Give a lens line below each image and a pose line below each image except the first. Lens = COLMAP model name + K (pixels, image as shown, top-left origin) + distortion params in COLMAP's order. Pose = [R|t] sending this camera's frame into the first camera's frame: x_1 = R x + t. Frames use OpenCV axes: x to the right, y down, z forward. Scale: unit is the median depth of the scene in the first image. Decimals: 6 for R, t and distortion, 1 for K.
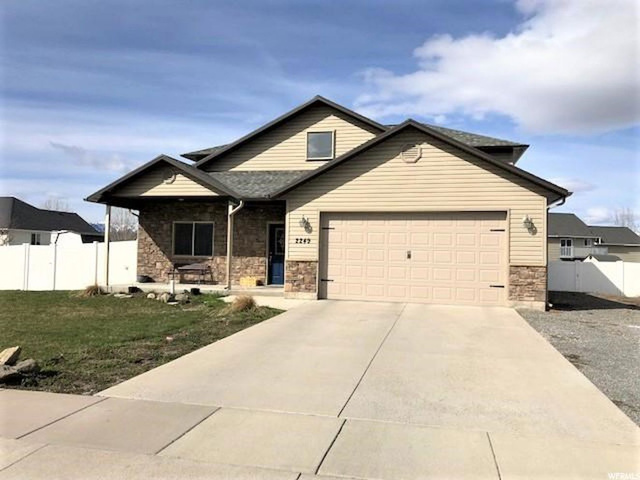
lens RADIAL K [[522.8, 0, 316.4], [0, 522.8, 239.9], [0, 0, 1]] dist [0.108752, -0.182775]
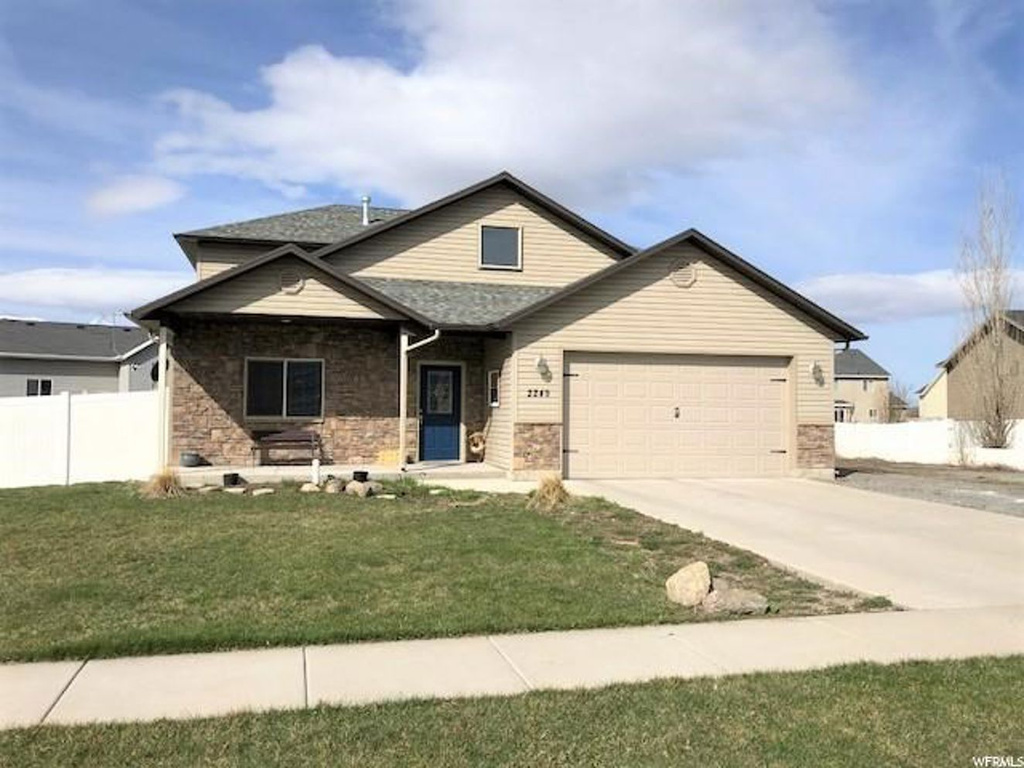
lens RADIAL K [[836.4, 0, 506.2], [0, 836.4, 383.8], [0, 0, 1]] dist [0.108752, -0.182775]
pose [[0.882322, 0.006734, 0.470598, -0.505353], [-0.005805, 0.999977, -0.003424, -0.005388], [-0.470611, 0.000289, 0.882341, 0.068352]]
